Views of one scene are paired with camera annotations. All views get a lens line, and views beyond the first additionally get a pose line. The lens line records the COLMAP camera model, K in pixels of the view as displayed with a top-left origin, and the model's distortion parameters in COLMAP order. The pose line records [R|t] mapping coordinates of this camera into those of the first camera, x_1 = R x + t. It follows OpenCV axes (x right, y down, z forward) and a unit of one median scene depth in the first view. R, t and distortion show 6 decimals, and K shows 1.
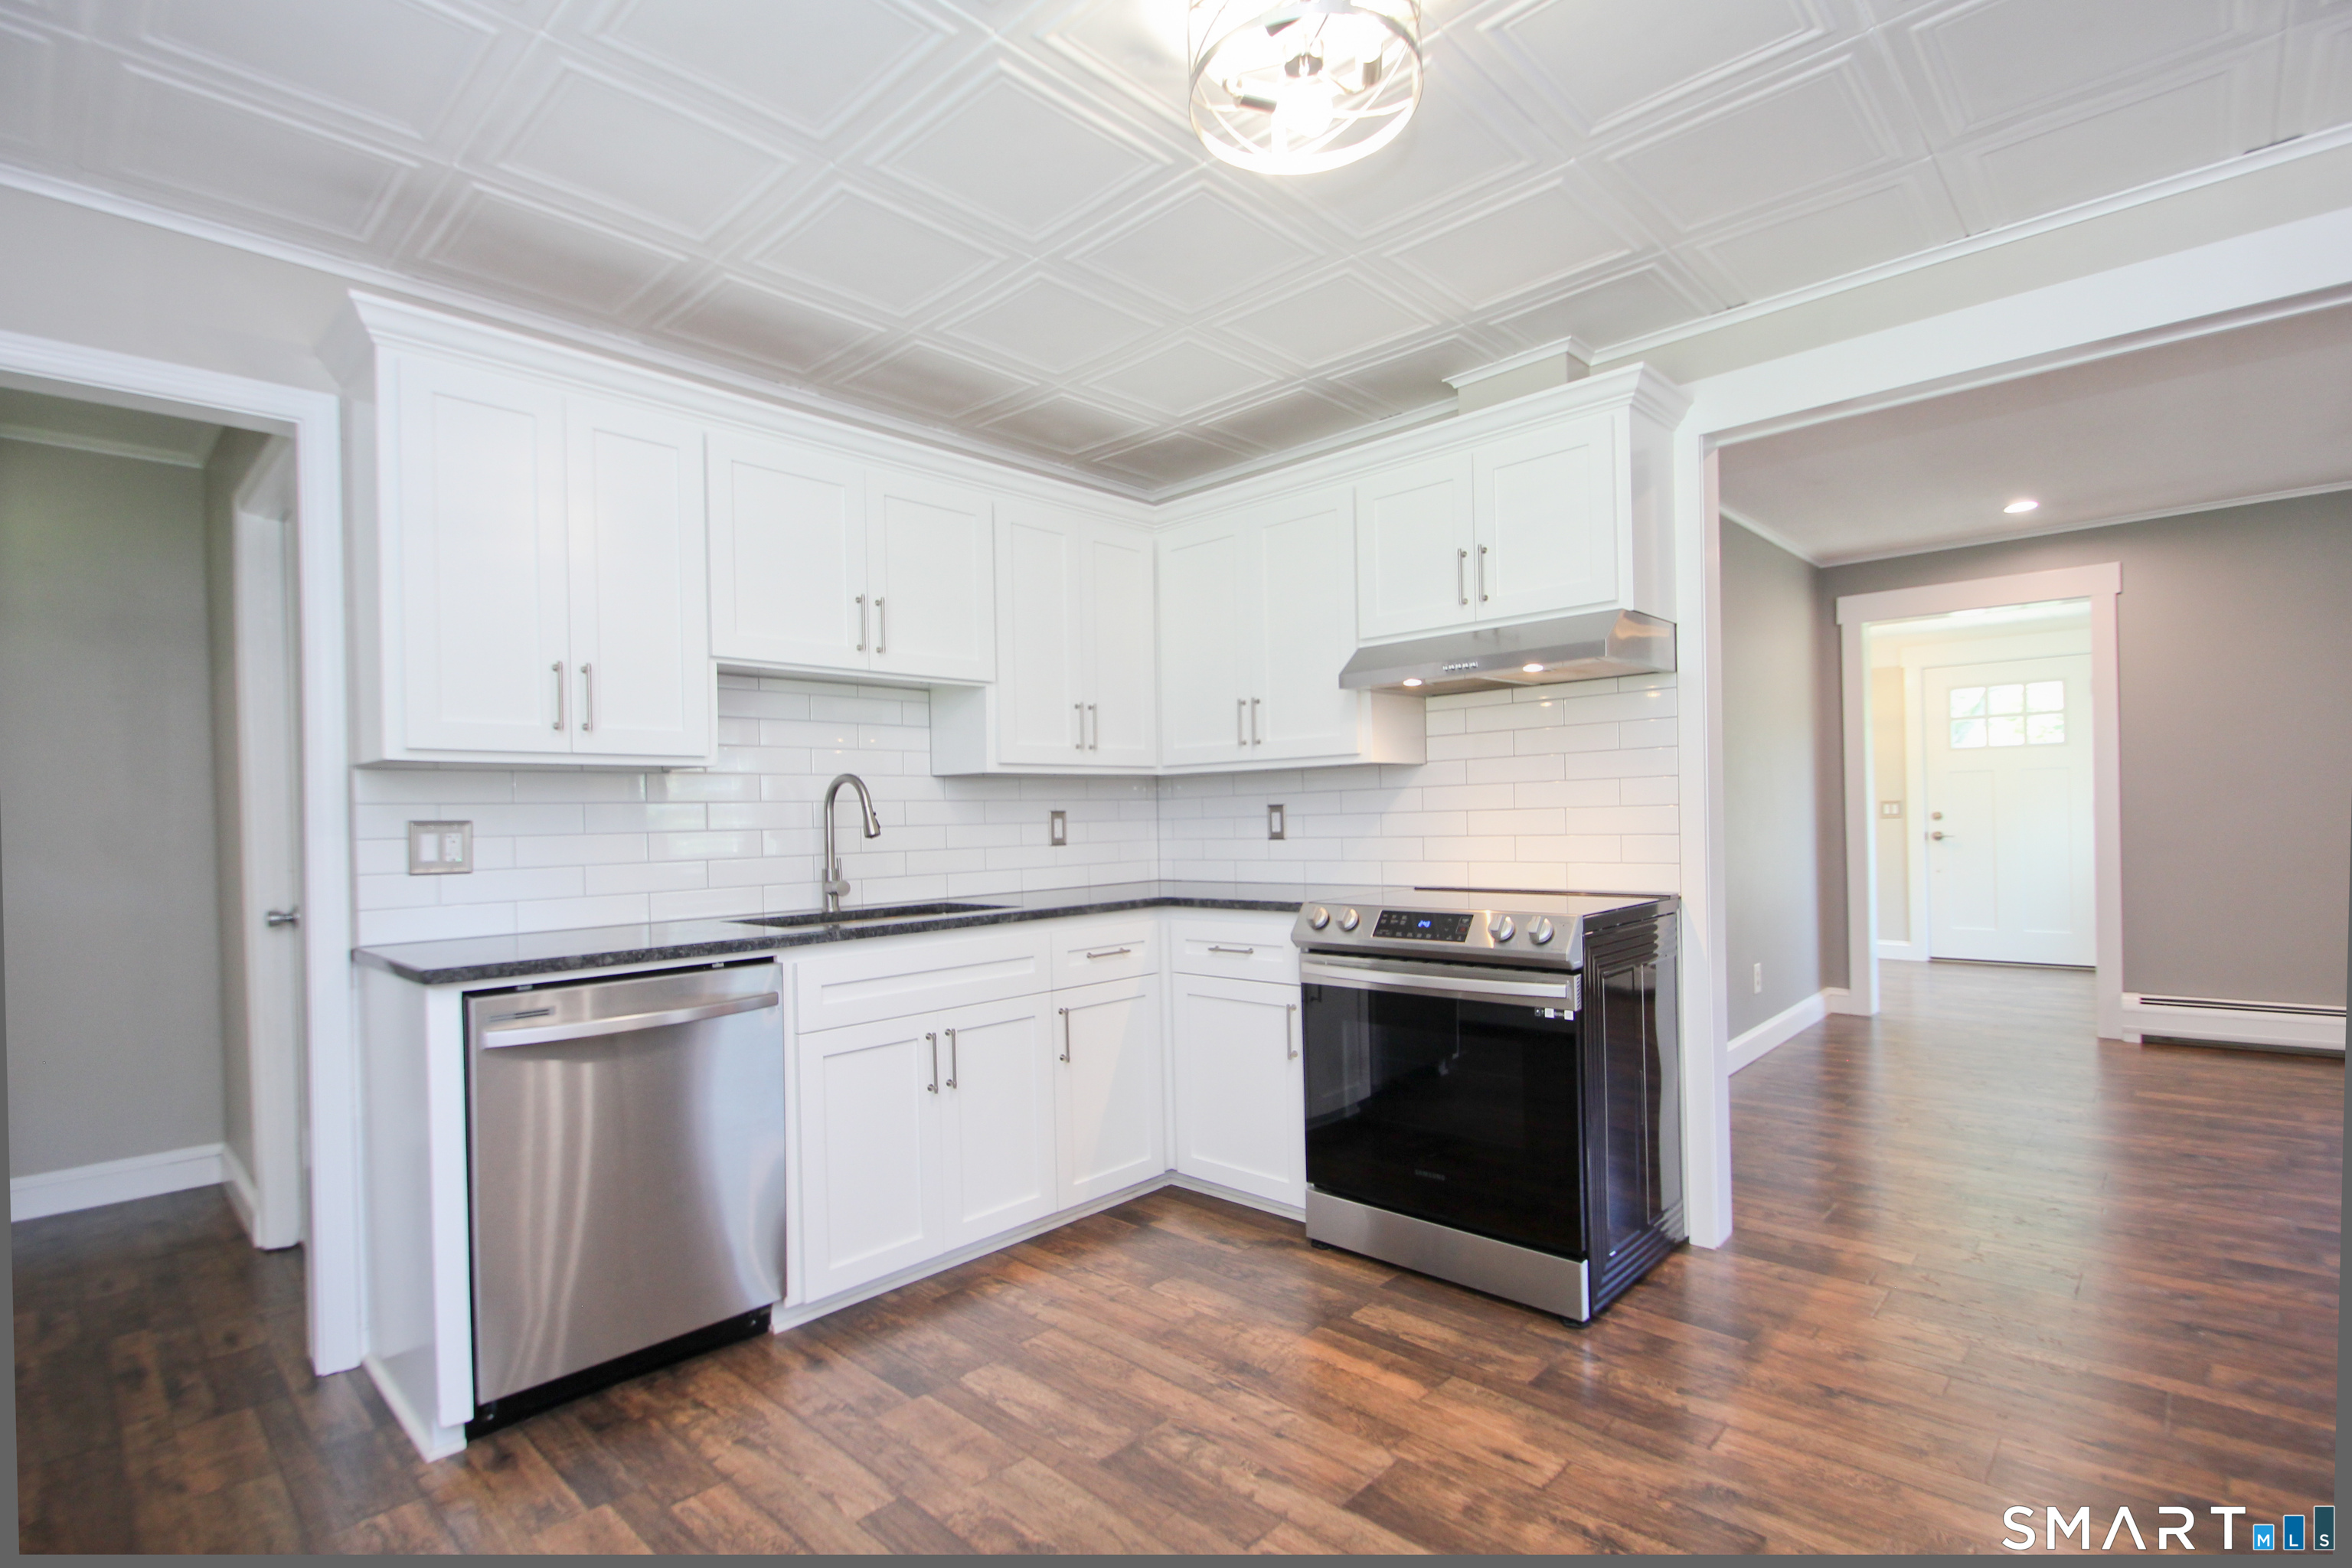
lens RADIAL K [[1095.0, 0, 1170.5], [0, 1095.0, 814.1], [0, 0, 1]] dist [-0.018014, -0.000598]
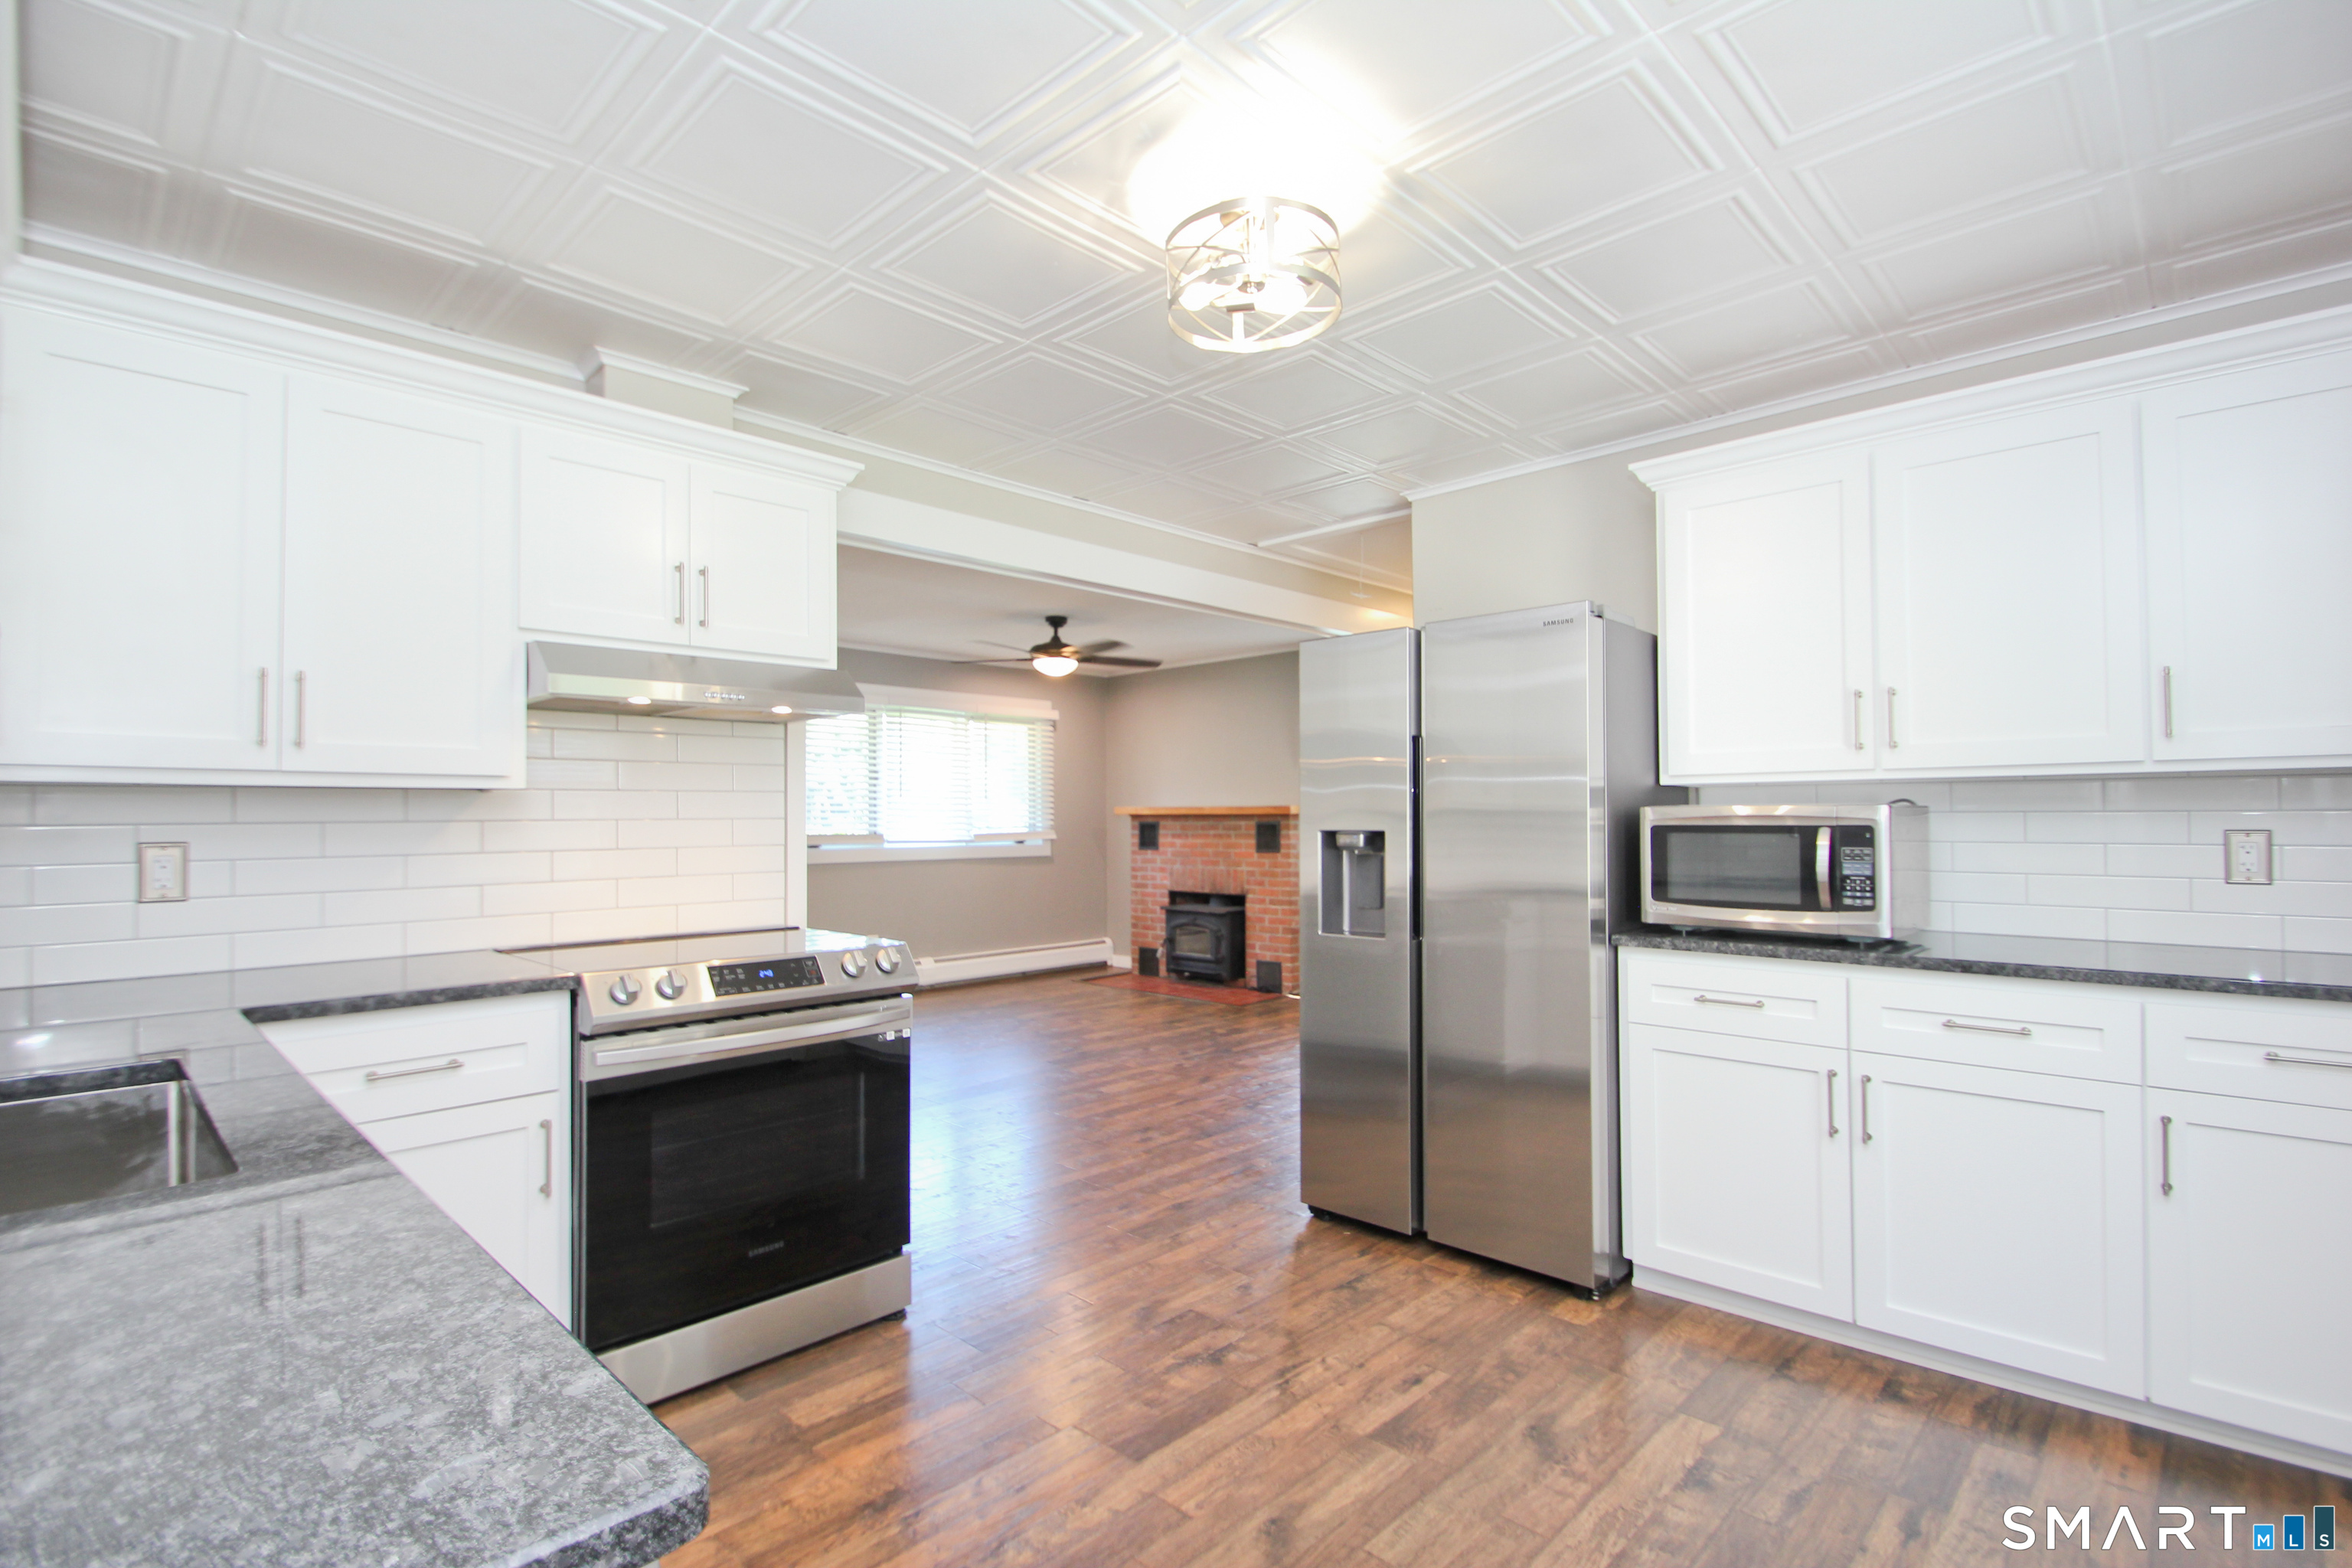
lens RADIAL K [[1094.7, 0, 1176.0], [0, 1094.7, 784.0], [0, 0, 1]] dist [-0.001601, -0.000223]
pose [[-0.000902, 0.057073, 0.998370, -0.716642], [0.006152, 0.998351, -0.057066, -0.004869], [-0.999981, 0.006091, -0.001252, 0.667153]]
